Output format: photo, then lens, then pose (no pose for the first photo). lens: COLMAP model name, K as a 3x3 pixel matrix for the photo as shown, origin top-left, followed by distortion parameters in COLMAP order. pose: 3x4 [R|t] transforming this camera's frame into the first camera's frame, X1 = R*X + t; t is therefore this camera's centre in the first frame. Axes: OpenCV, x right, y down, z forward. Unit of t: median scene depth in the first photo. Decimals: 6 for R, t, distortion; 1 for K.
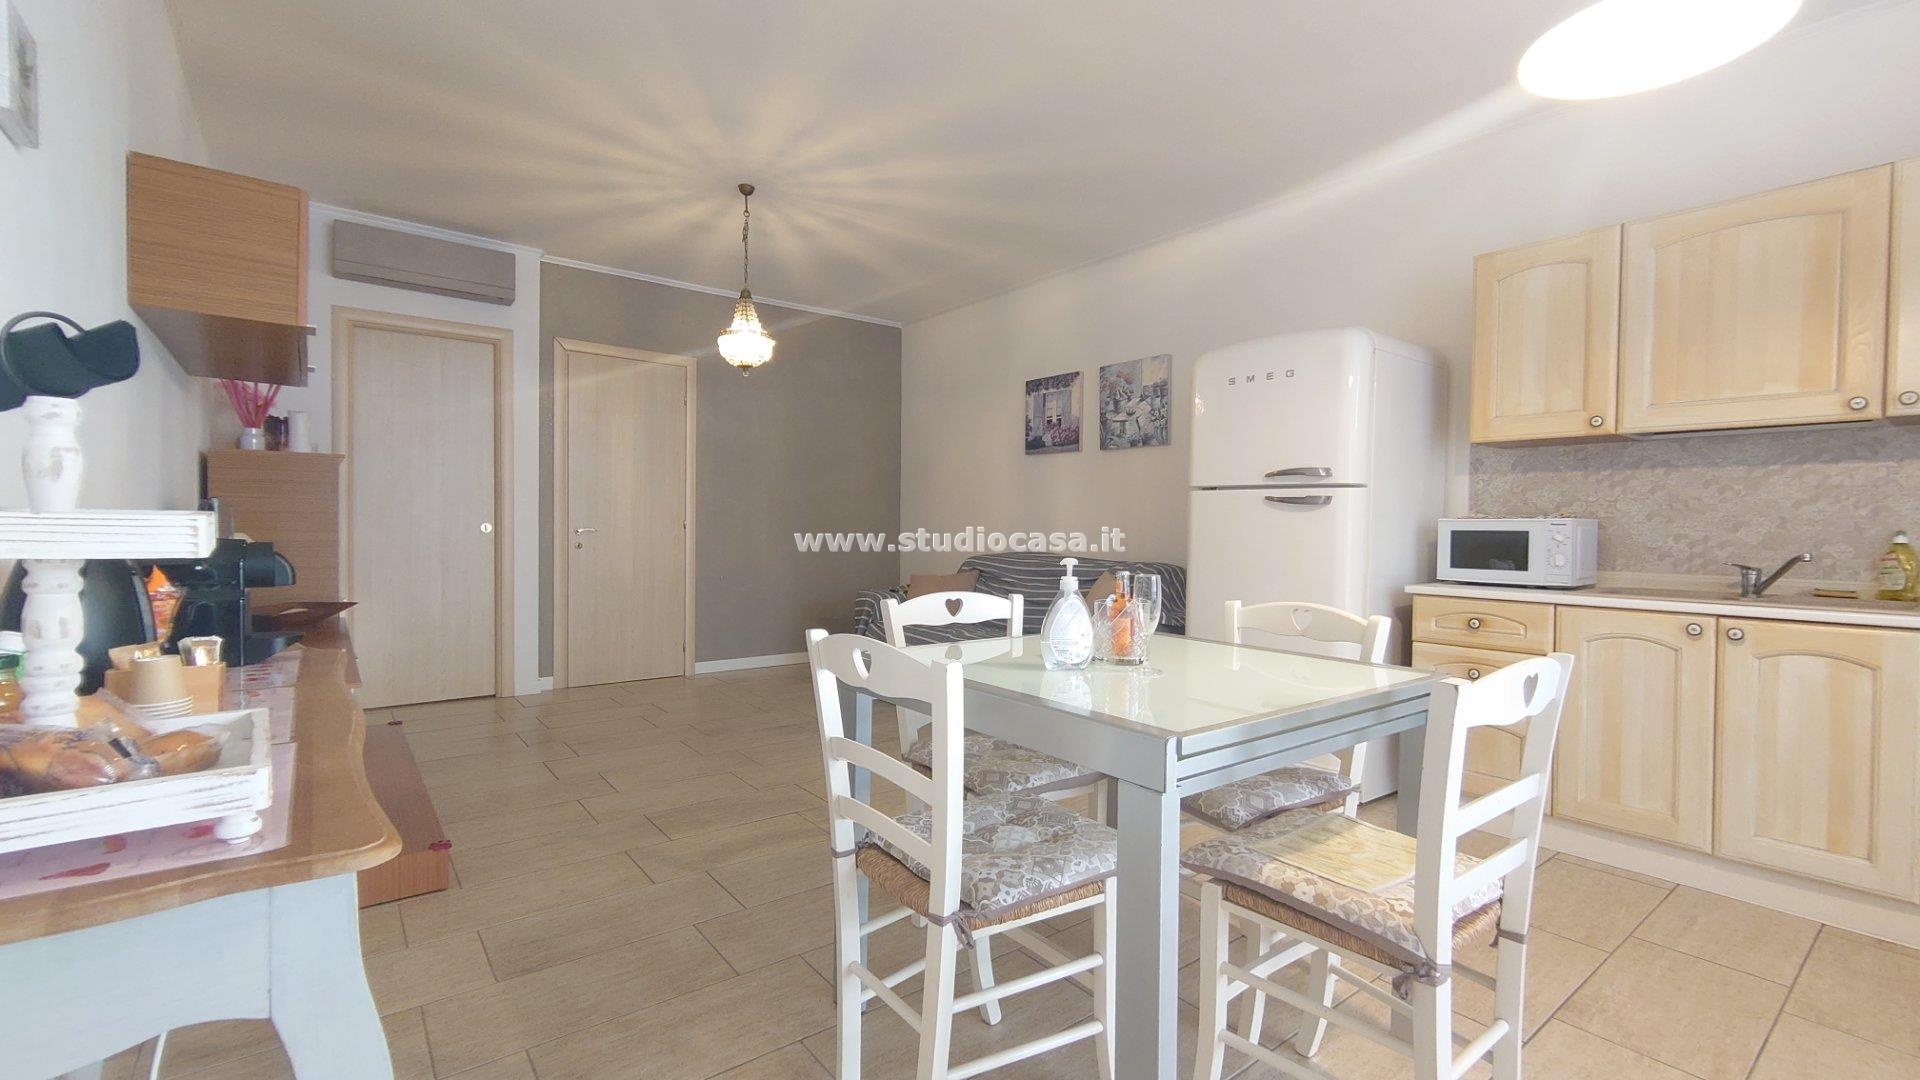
lens RADIAL K [[815.1, 0, 959.0], [0, 815.1, 540.1], [0, 0, 1]] dist [0.004137, -0.001544]
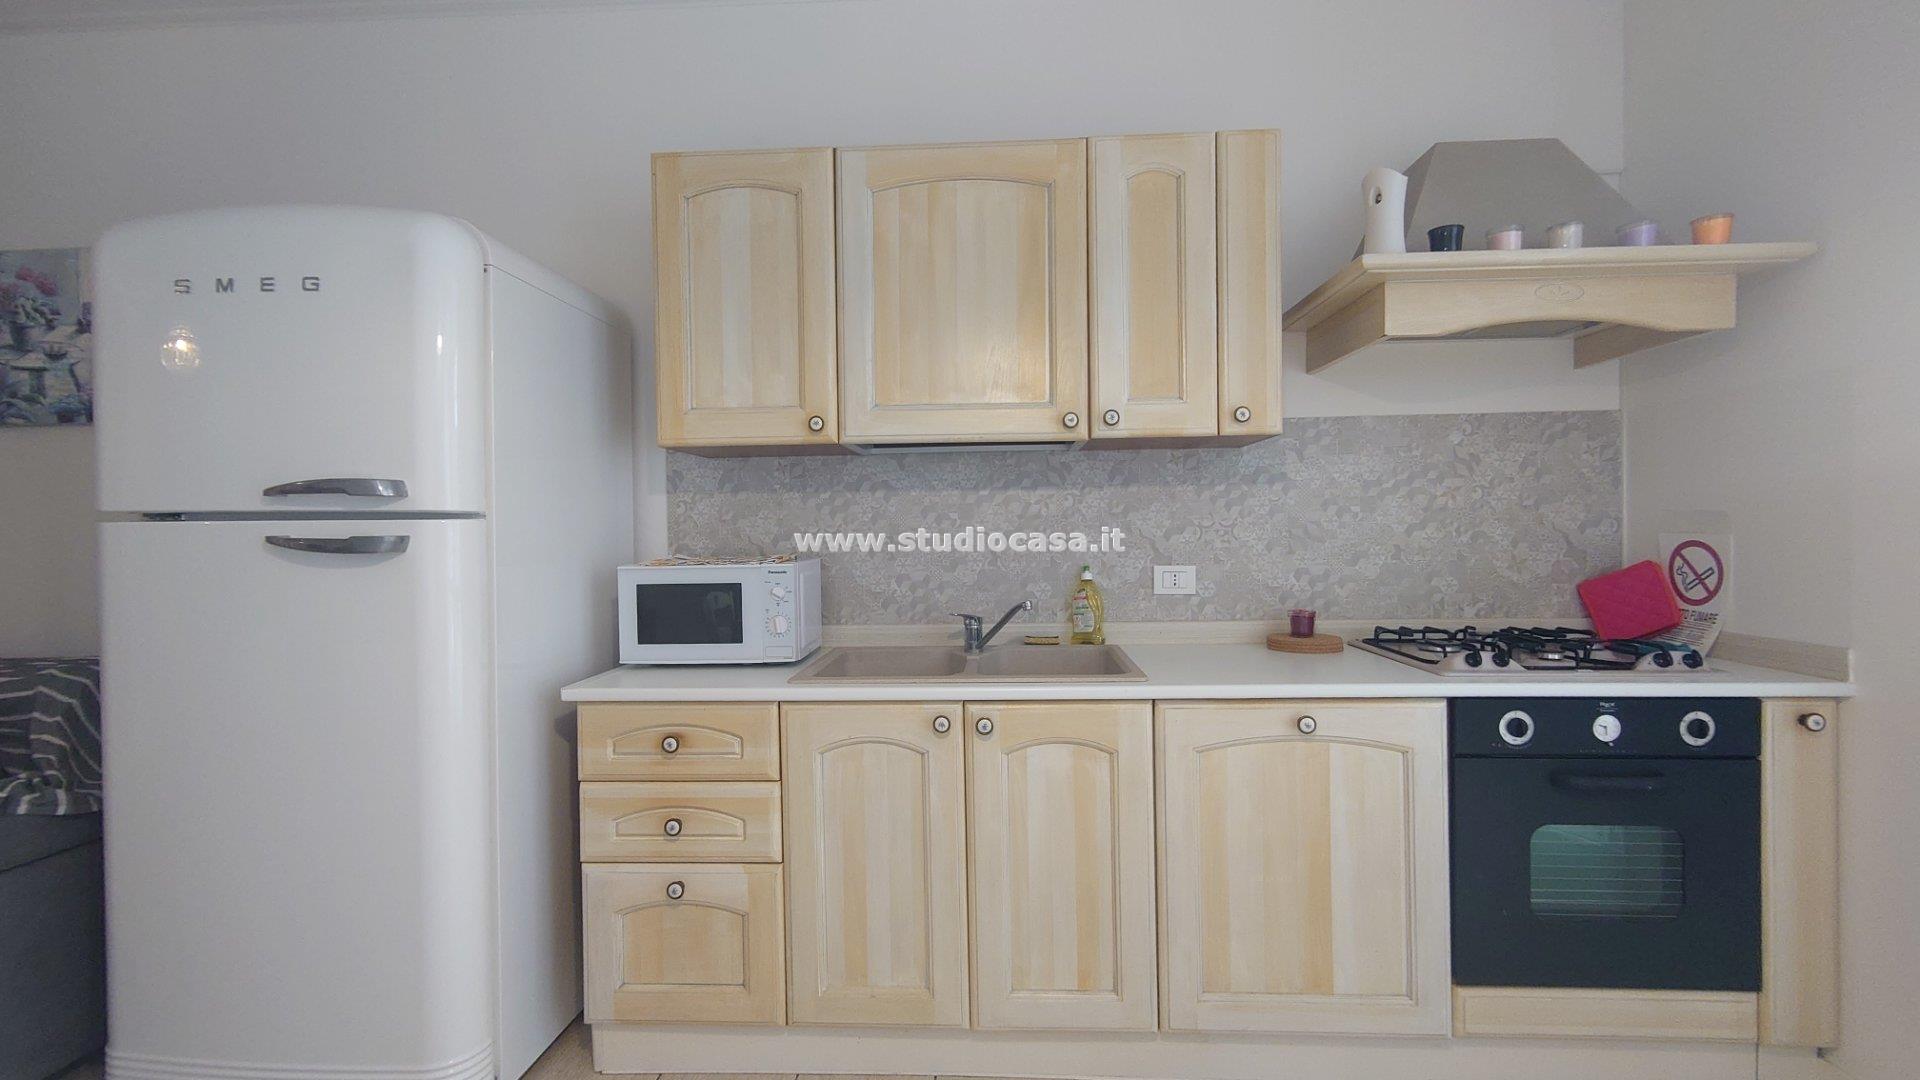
lens RADIAL K [[815.1, 0, 956.1], [0, 815.1, 540.5], [0, 0, 1]] dist [0.004137, -0.001544]
pose [[0.656453, -0.033228, 0.753635, 0.297618], [0.036667, 0.999254, 0.012119, -0.044781], [-0.753475, 0.019678, 0.657182, 0.408896]]
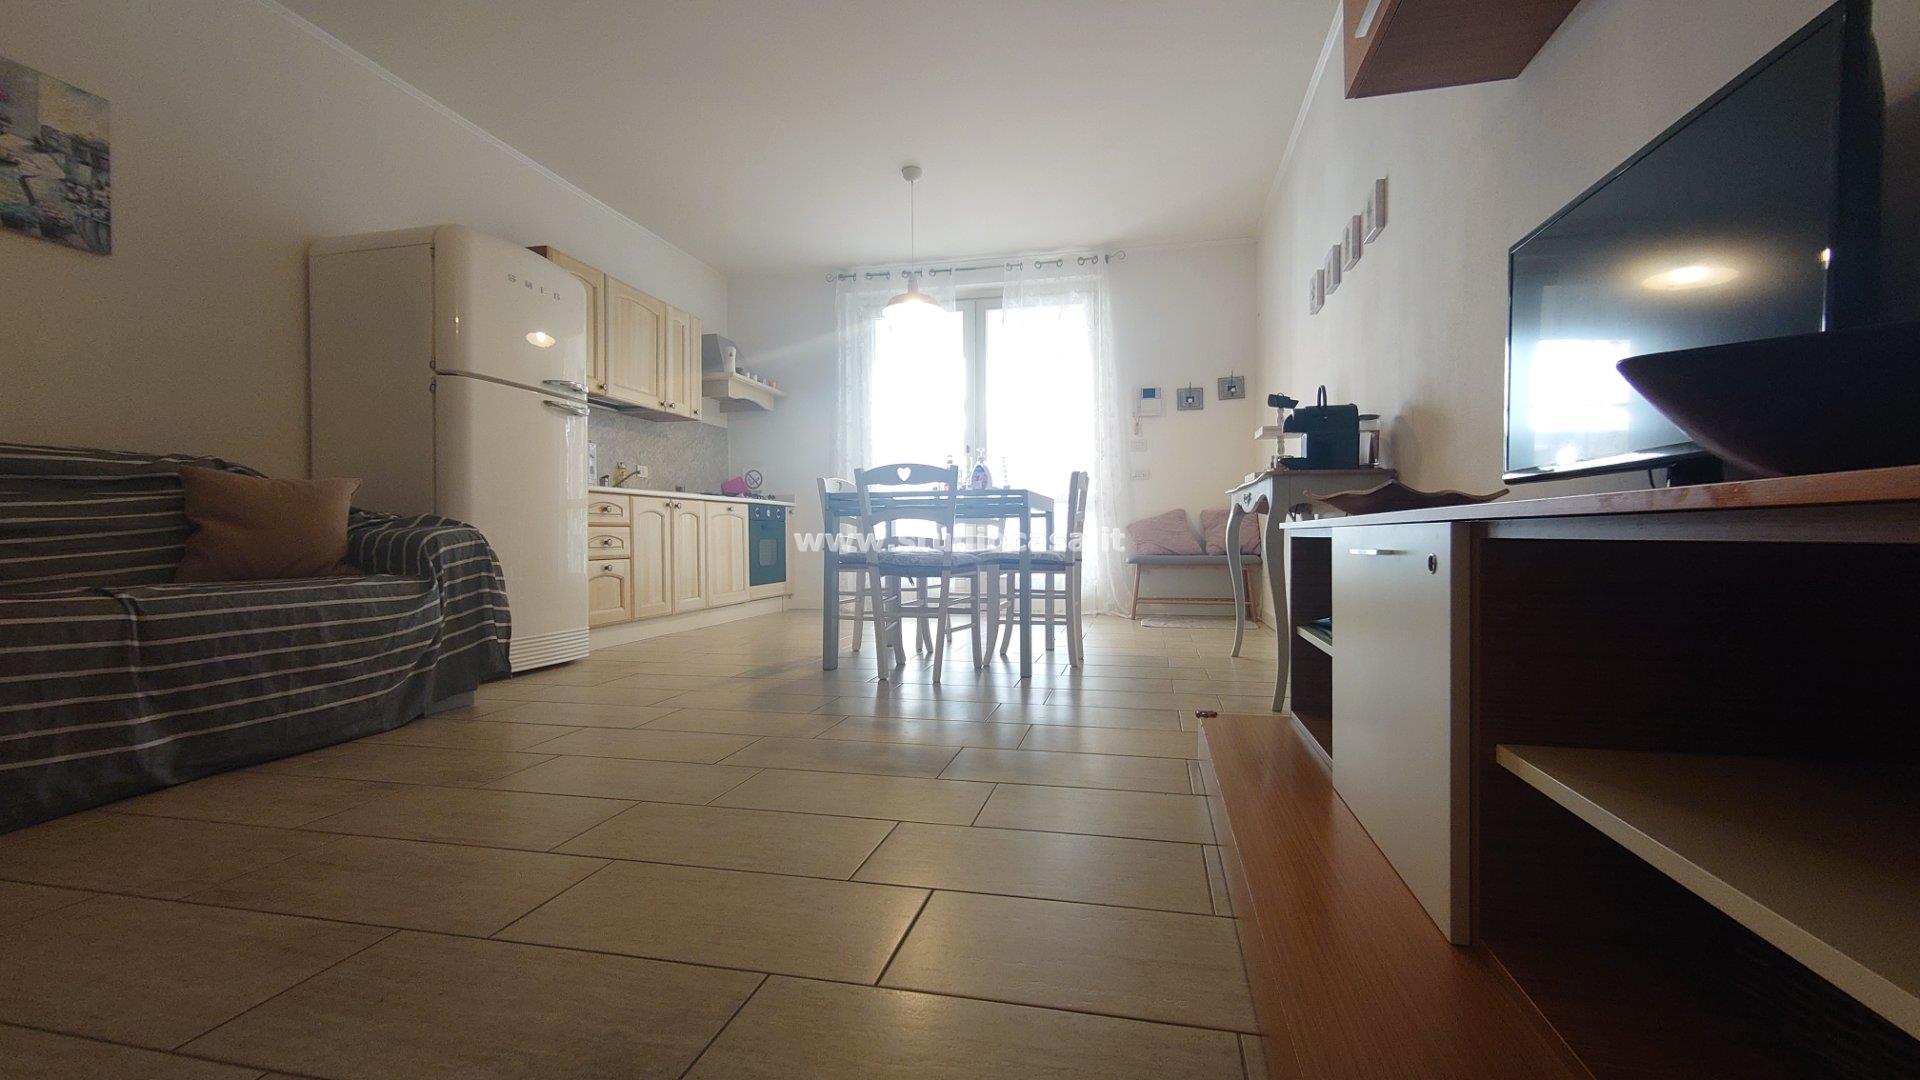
lens RADIAL K [[815.1, 0, 963.8], [0, 815.1, 541.9], [0, 0, 1]] dist [0.004137, -0.001544]
pose [[-0.635367, -0.015569, 0.772054, -0.873659], [0.013722, 0.999411, 0.031446, 0.114894], [-0.772089, 0.030574, -0.634779, 1.343837]]
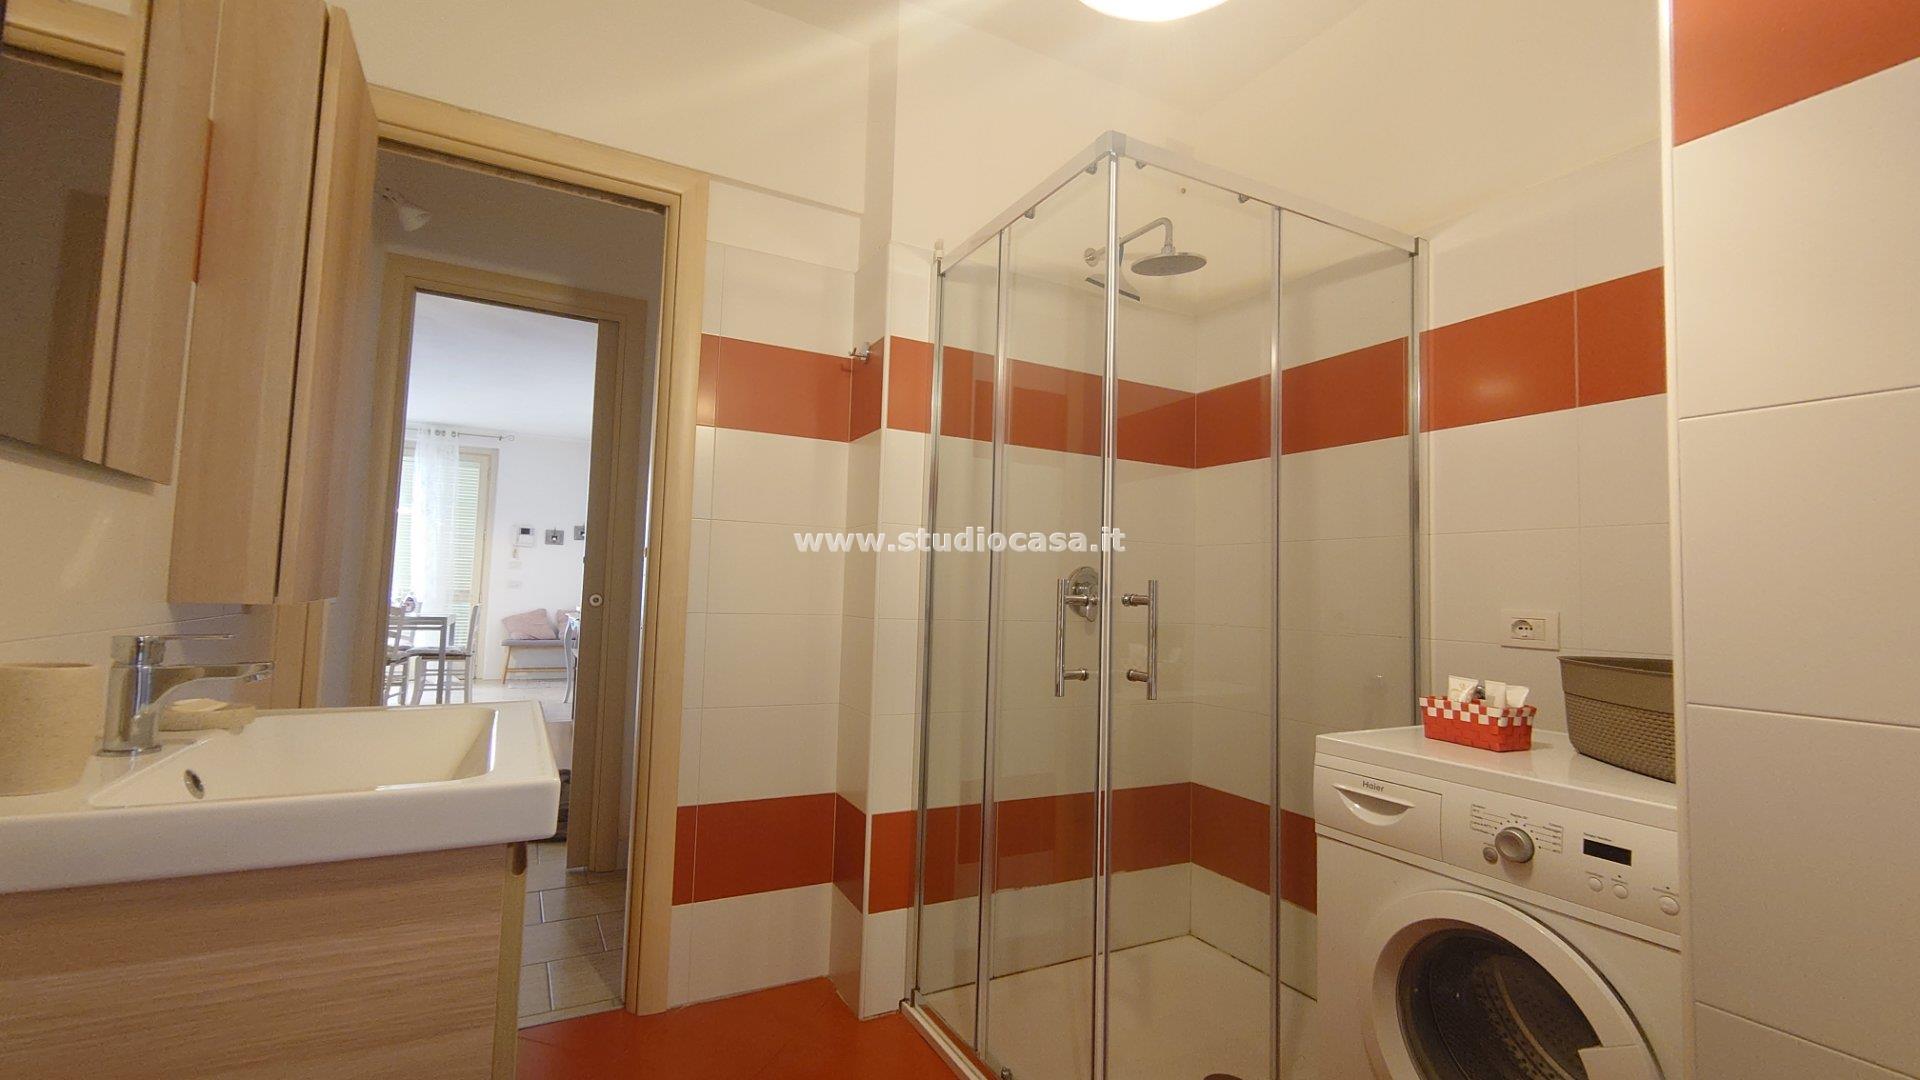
lens RADIAL K [[815.1, 0, 966.8], [0, 815.1, 553.4], [0, 0, 1]] dist [0.004137, -0.001544]
pose [[-0.985892, -0.038435, 0.162912, -1.687773], [-0.043449, 0.998682, -0.027327, -0.079266], [-0.161647, -0.034020, -0.986262, 2.383130]]
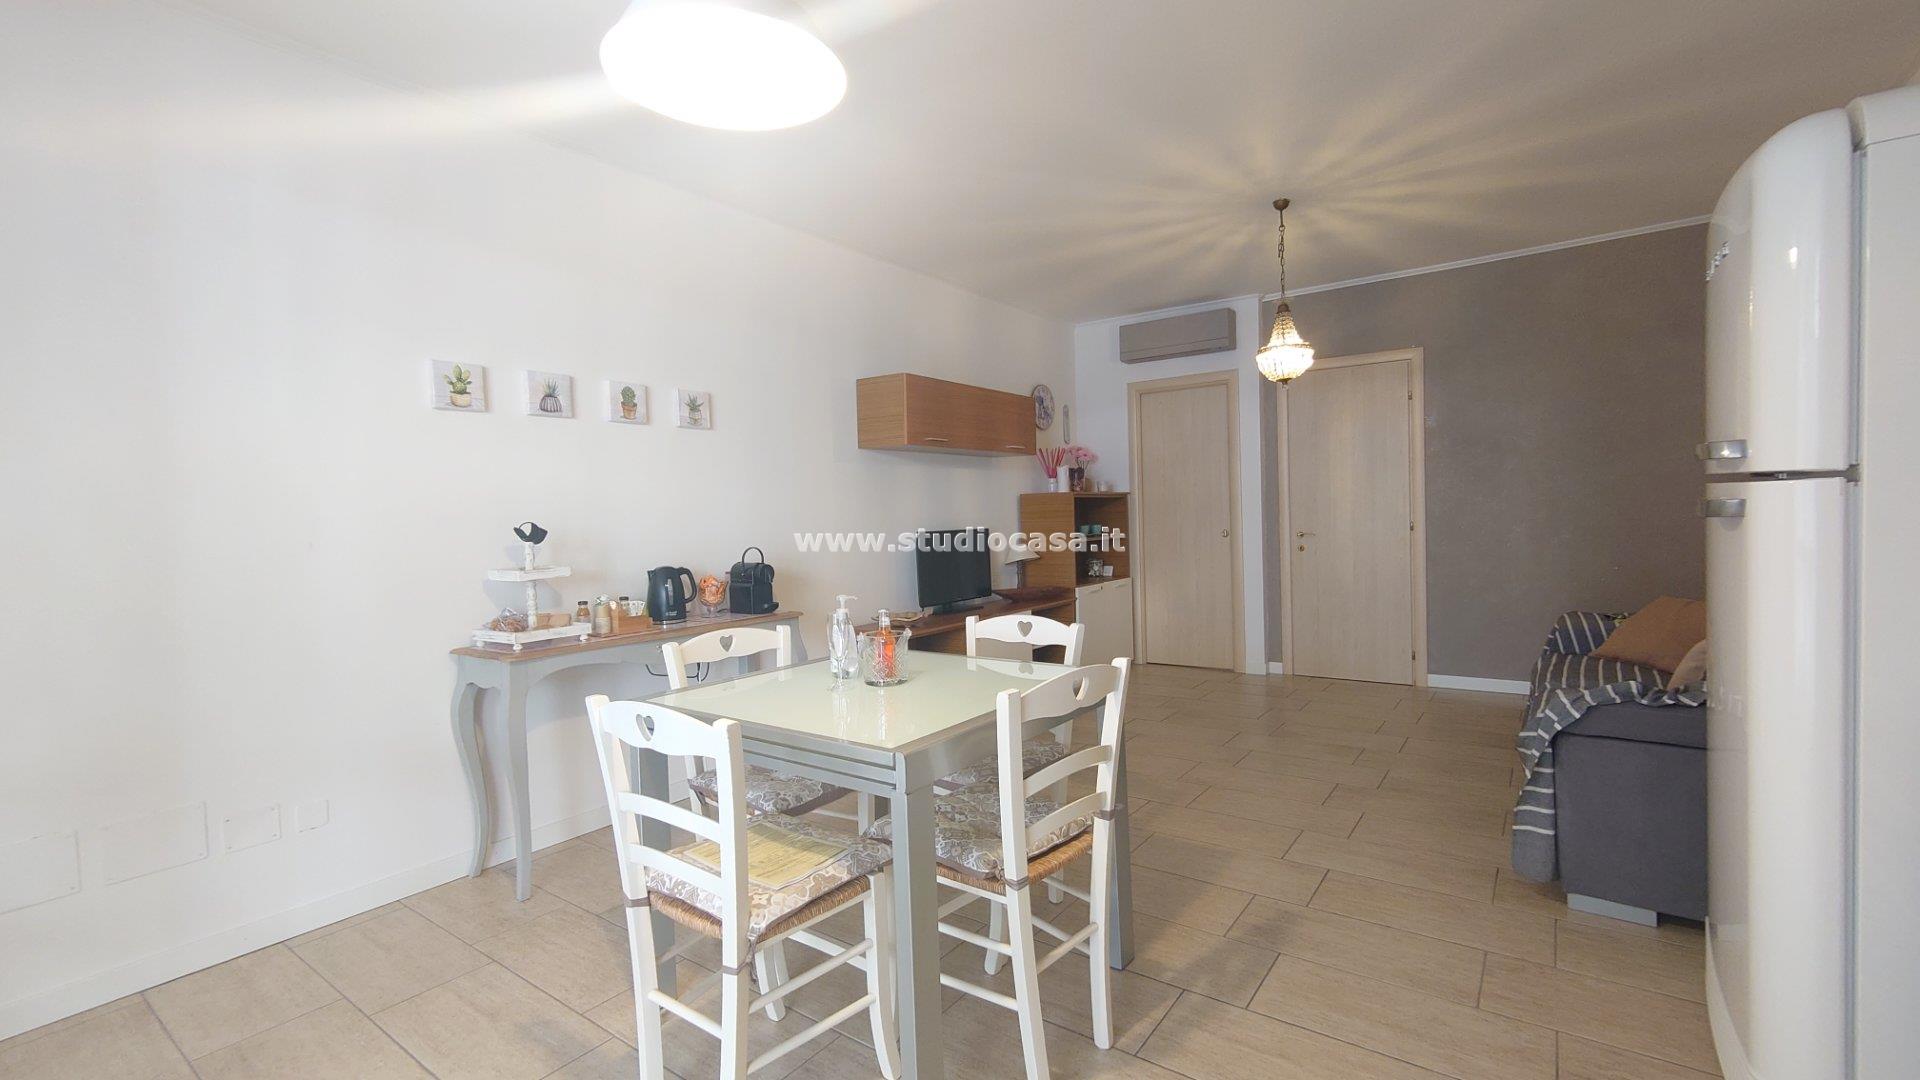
lens RADIAL K [[815.1, 0, 962.1], [0, 815.1, 539.4], [0, 0, 1]] dist [0.004137, -0.001544]
pose [[0.277609, 0.007271, -0.960667, 0.782368], [0.016292, 0.999792, 0.012275, -0.043564], [0.960556, -0.019059, 0.277432, 0.431119]]
